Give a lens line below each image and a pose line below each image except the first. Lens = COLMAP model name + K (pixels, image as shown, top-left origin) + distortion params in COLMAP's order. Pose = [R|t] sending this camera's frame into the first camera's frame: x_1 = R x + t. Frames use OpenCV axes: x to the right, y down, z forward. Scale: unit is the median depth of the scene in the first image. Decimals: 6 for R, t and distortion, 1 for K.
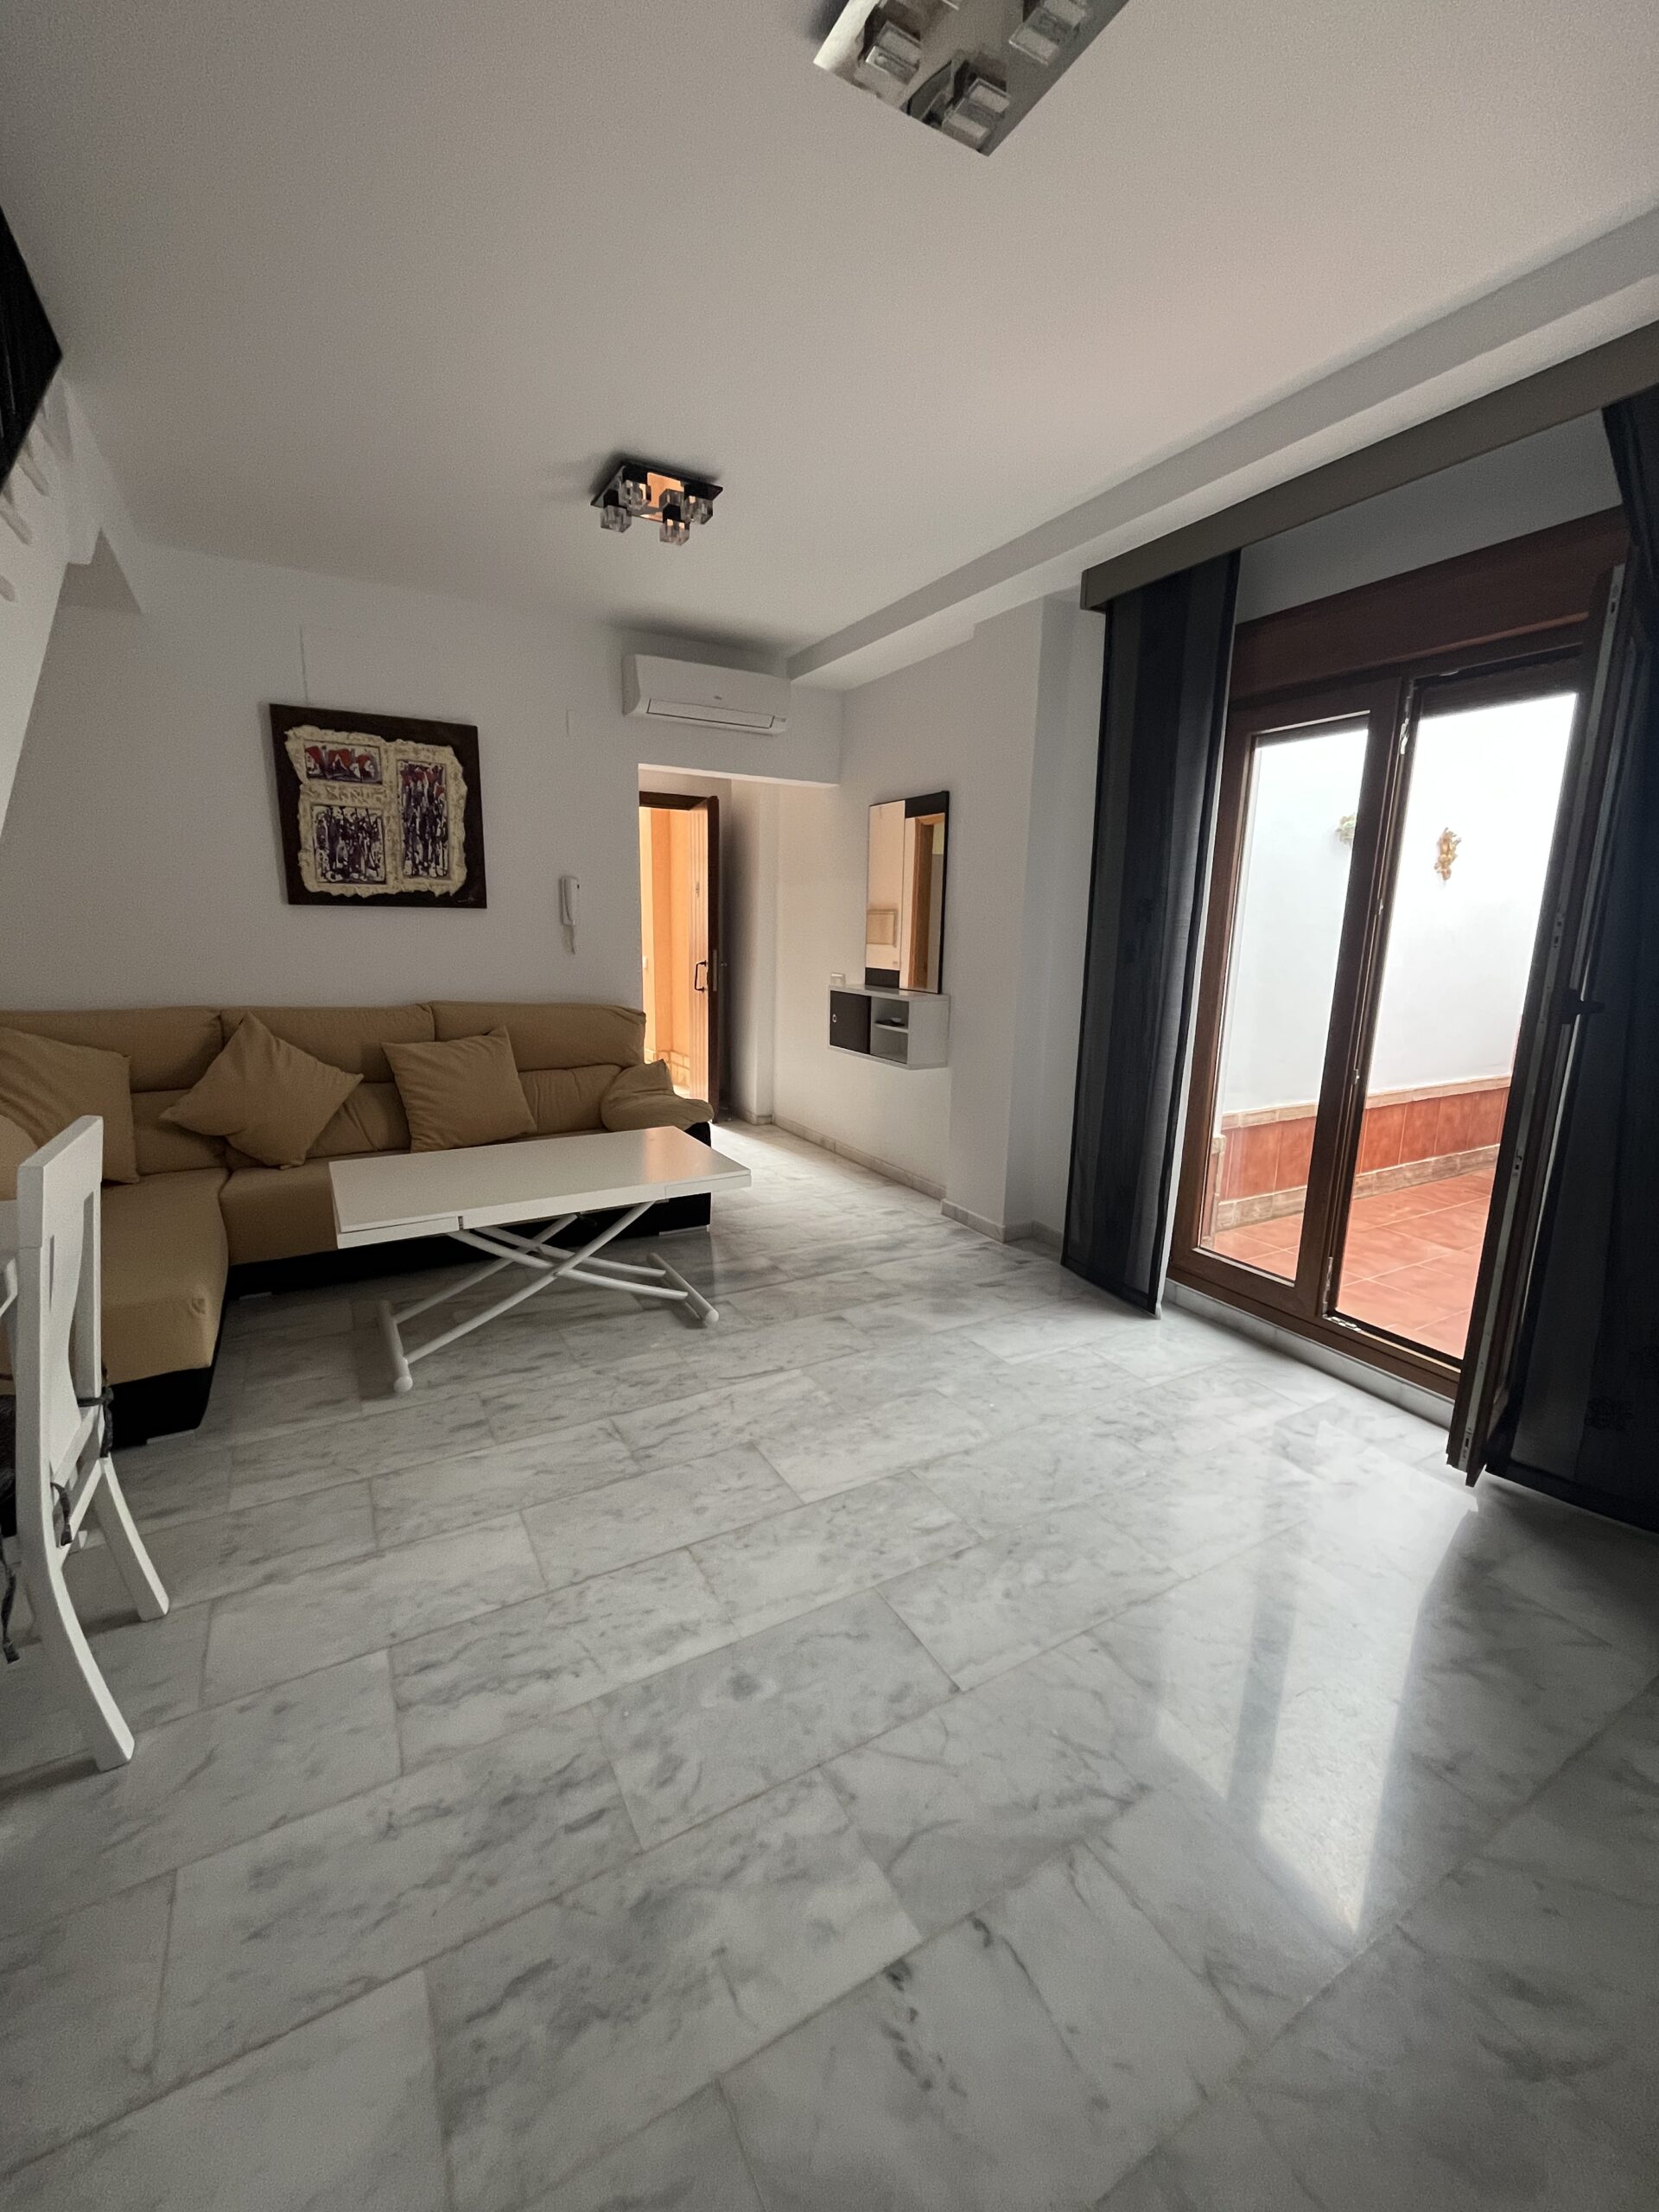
lens RADIAL K [[898.1, 0, 826.8], [0, 898.1, 1099.3], [0, 0, 1]] dist [-0.003648, 0.000764]
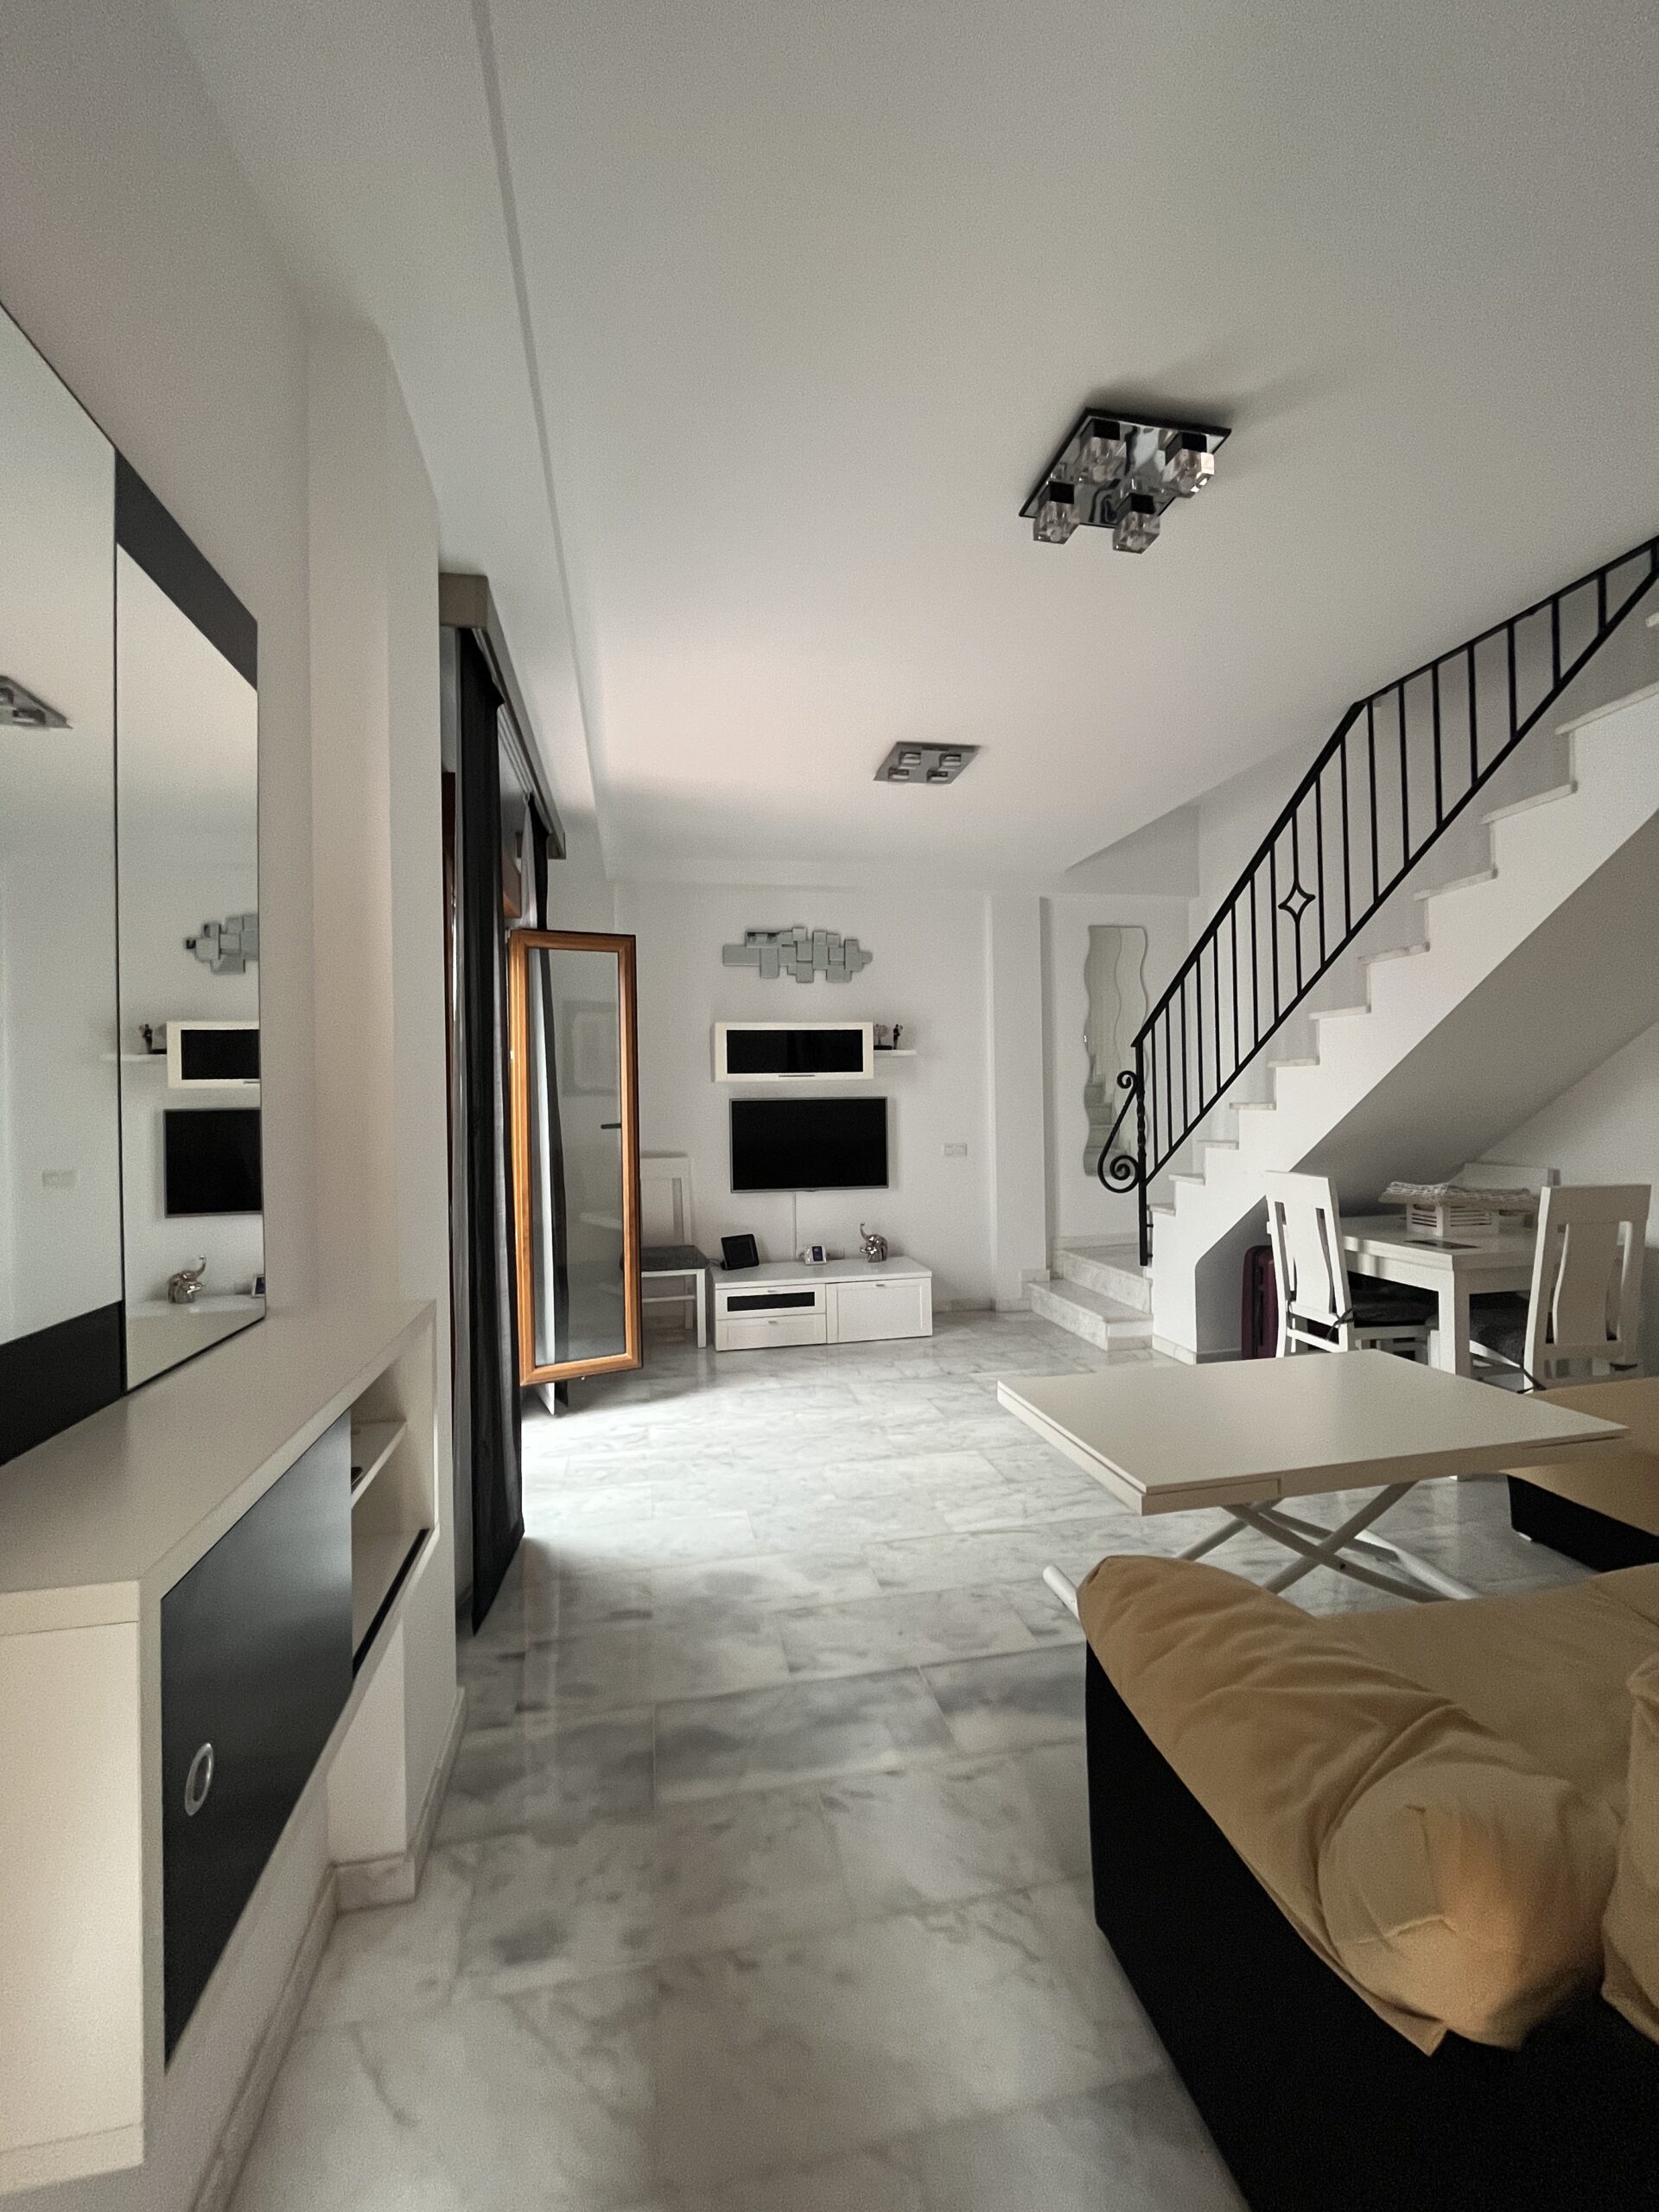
lens RADIAL K [[898.1, 0, 823.6], [0, 898.1, 1096.2], [0, 0, 1]] dist [-0.003648, 0.000764]
pose [[-0.950028, -0.000003, 0.312164, -0.223808], [0.060586, 0.980983, 0.184396, -0.396578], [-0.306228, 0.194094, -0.931961, 2.086977]]
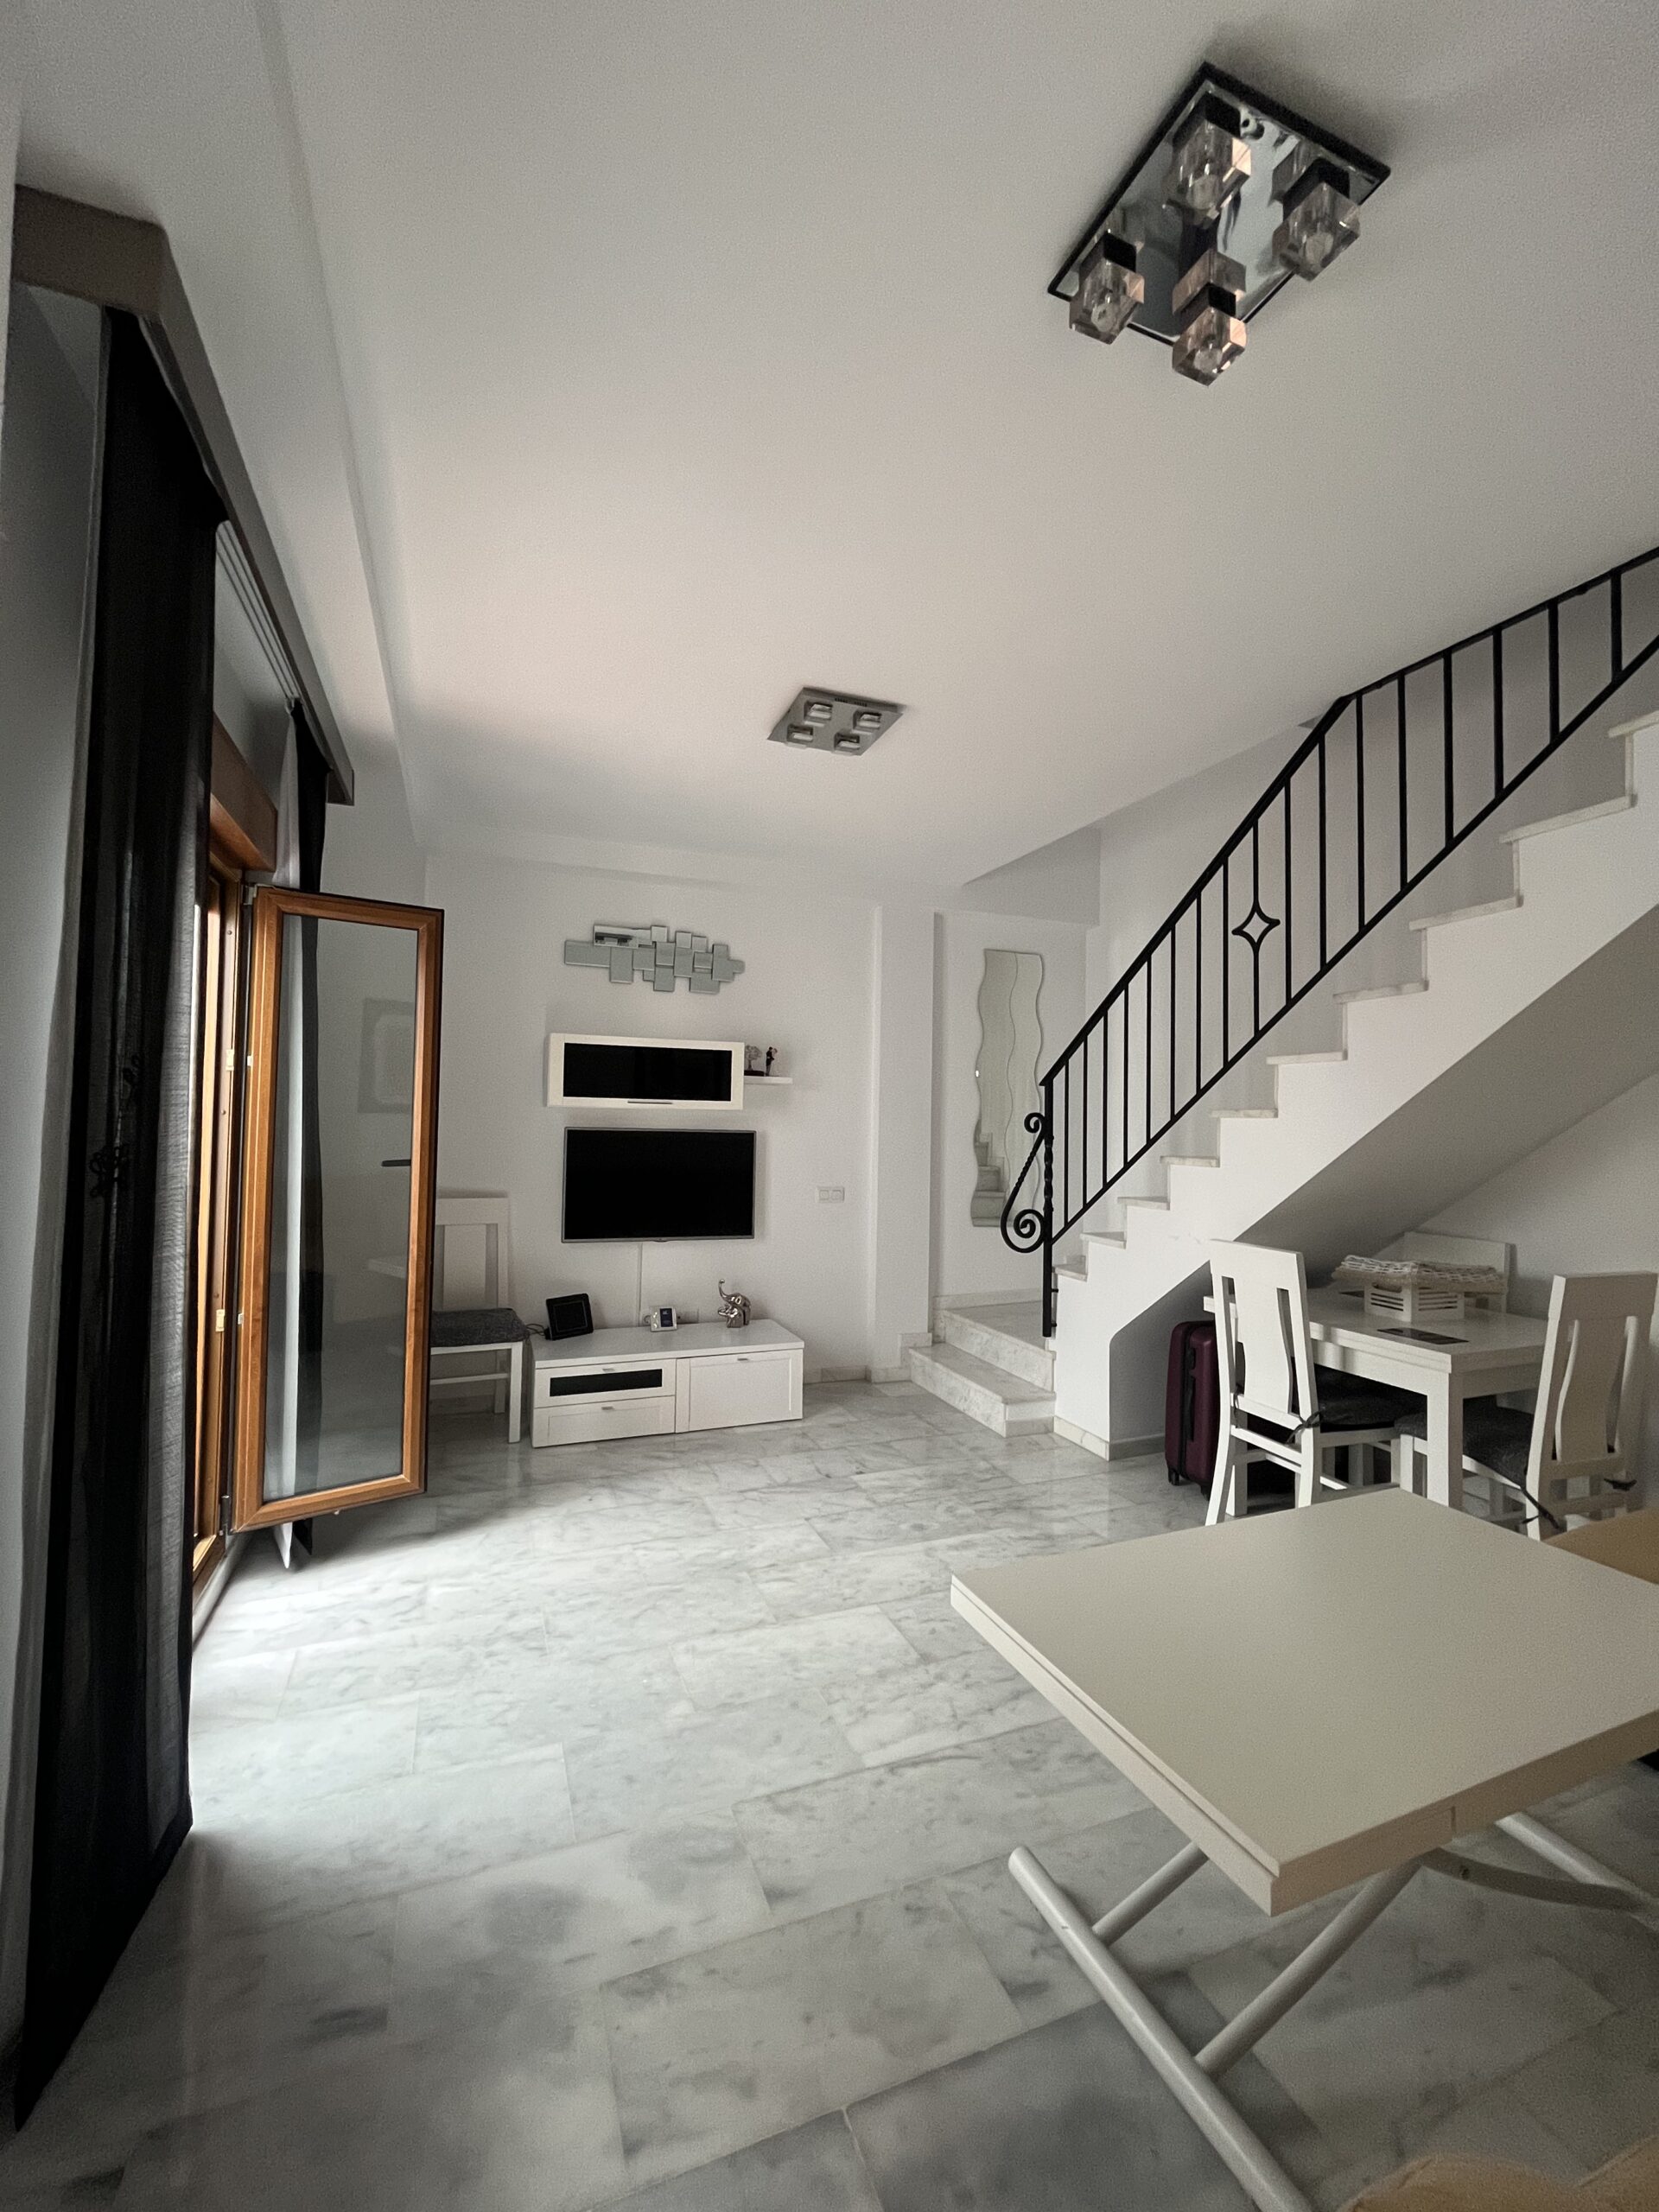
lens RADIAL K [[898.1, 0, 825.9], [0, 898.1, 1102.1], [0, 0, 1]] dist [-0.003648, 0.000764]
pose [[-0.989423, -0.033084, 0.141234, -0.090149], [-0.008873, 0.985624, 0.168722, -0.356459], [-0.144786, 0.165684, -0.975493, 1.783238]]
